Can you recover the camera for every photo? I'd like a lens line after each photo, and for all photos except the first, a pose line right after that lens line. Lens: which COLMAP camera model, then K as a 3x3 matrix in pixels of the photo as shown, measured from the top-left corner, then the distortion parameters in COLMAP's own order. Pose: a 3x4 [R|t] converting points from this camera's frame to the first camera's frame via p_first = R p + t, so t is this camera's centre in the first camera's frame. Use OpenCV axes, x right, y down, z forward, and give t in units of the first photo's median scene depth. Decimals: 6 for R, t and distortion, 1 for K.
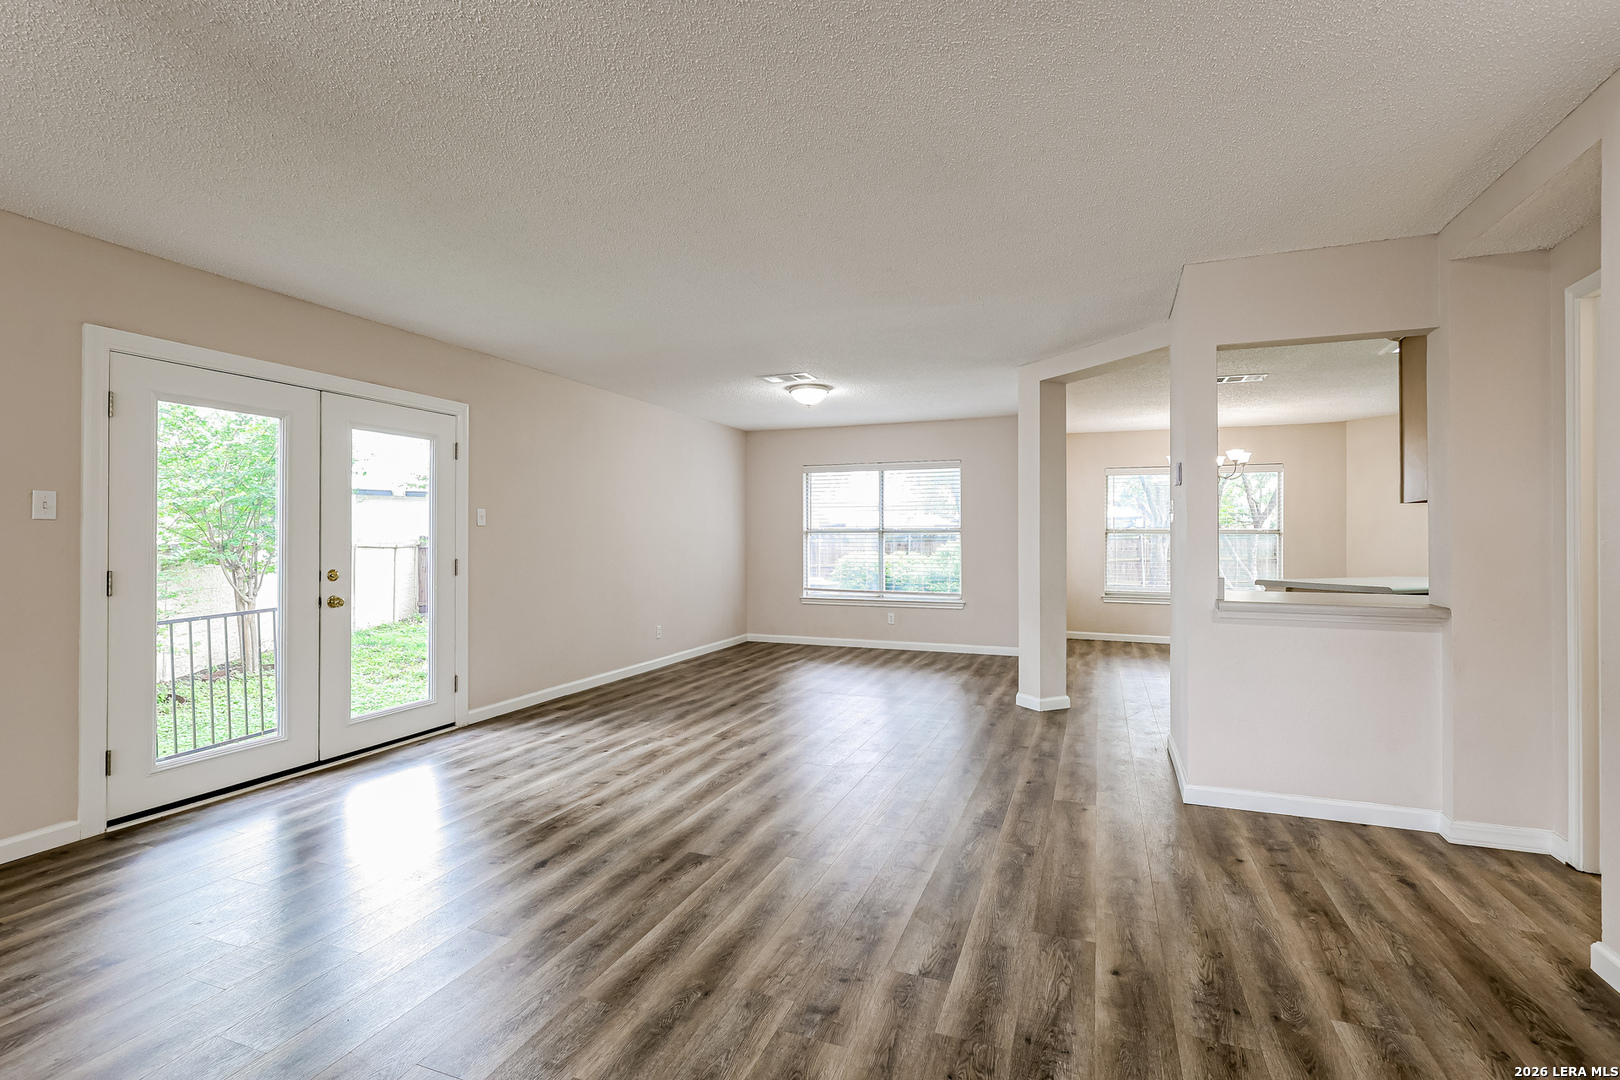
lens RADIAL K [[735.0, 0, 805.1], [0, 735.0, 545.0], [0, 0, 1]] dist [-0.000484, 0.000435]
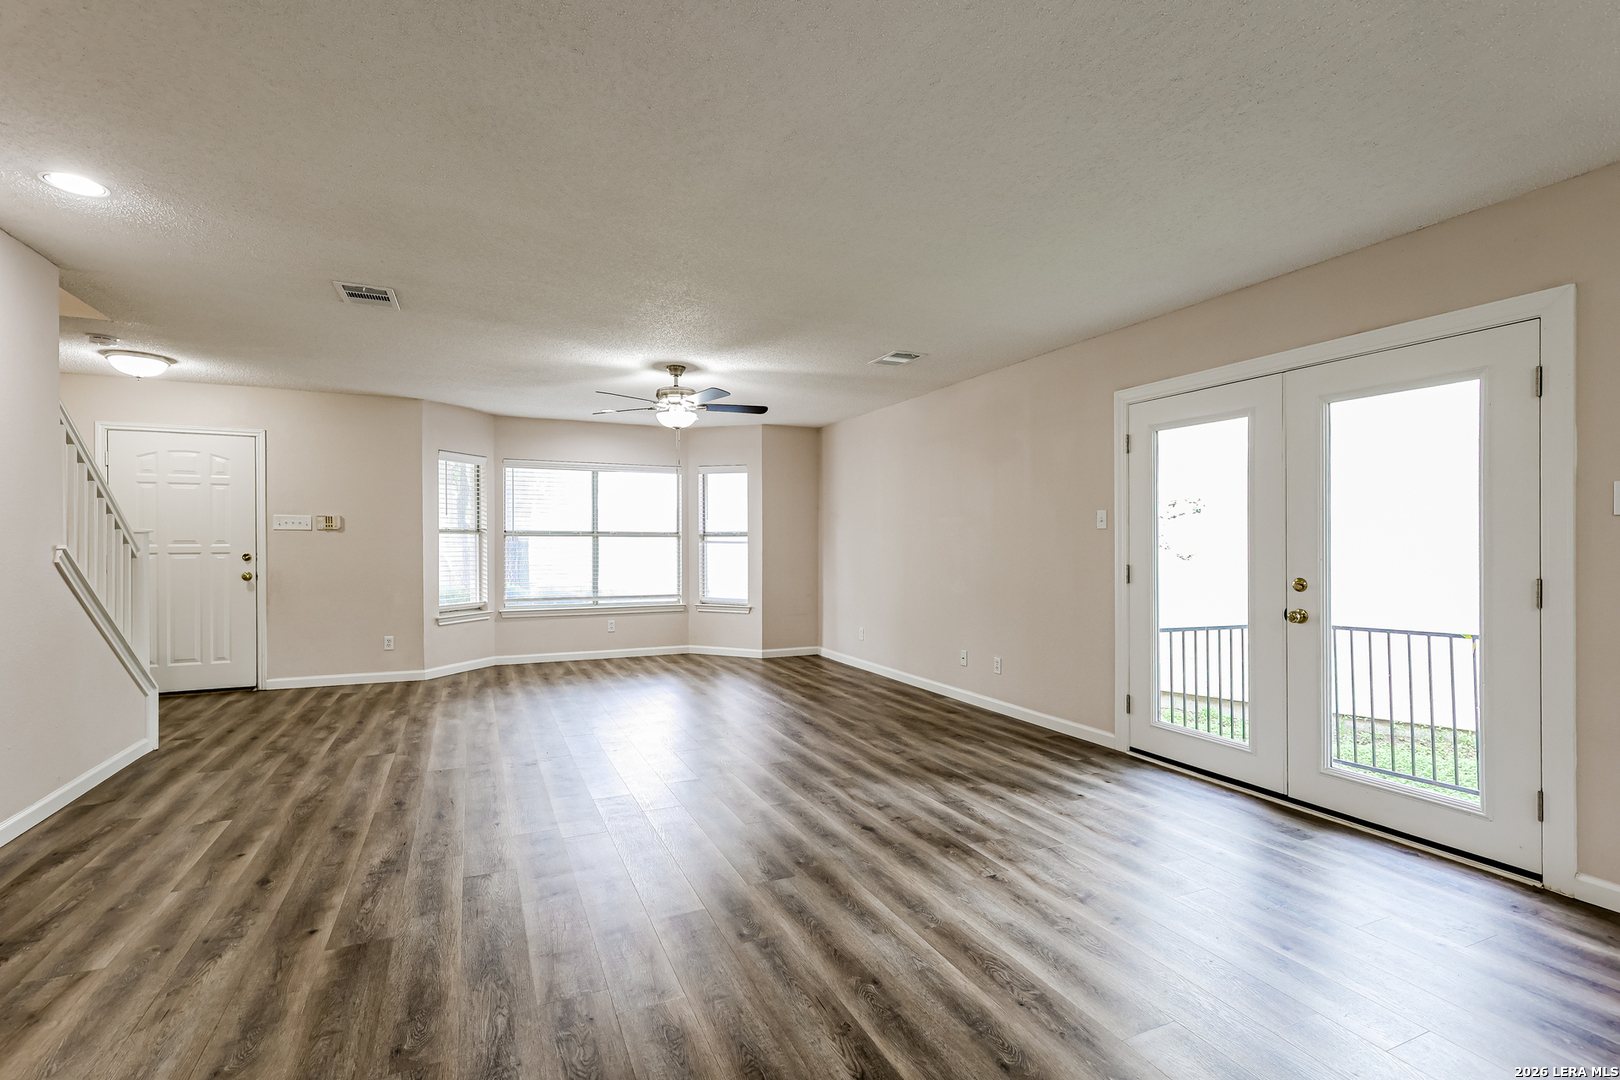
lens RADIAL K [[735.0, 0, 805.1], [0, 735.0, 545.0], [0, 0, 1]] dist [-0.000484, 0.000435]
pose [[-0.695080, 0.002561, -0.718928, 0.406141], [-0.006751, 0.999926, 0.010089, -0.010360], [0.718901, 0.011866, -0.695011, 1.329492]]
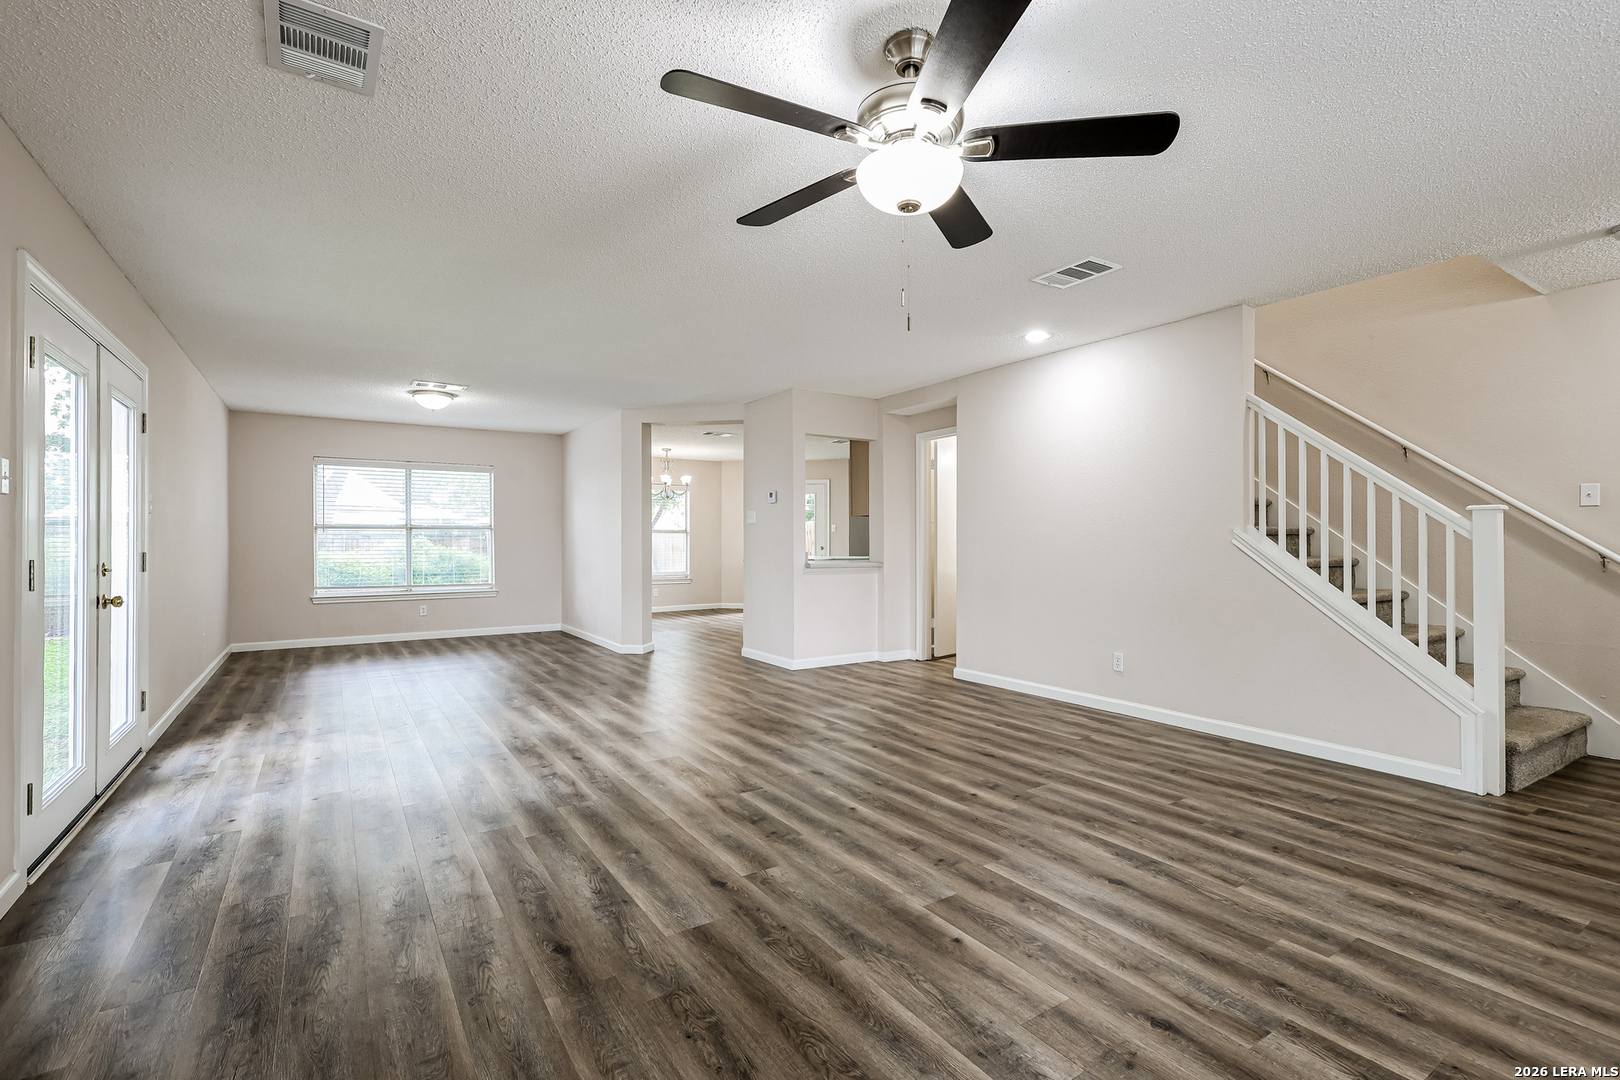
lens RADIAL K [[747.6, 0, 810.0], [0, 747.6, 540.0], [0, 0, 1]] dist [-0.003884, -0.000563]
pose [[0.579368, -0.000431, 0.815066, -0.979453], [0.009184, 0.999940, -0.005999, 0.024158], [-0.815014, 0.010961, 0.579337, -0.148442]]
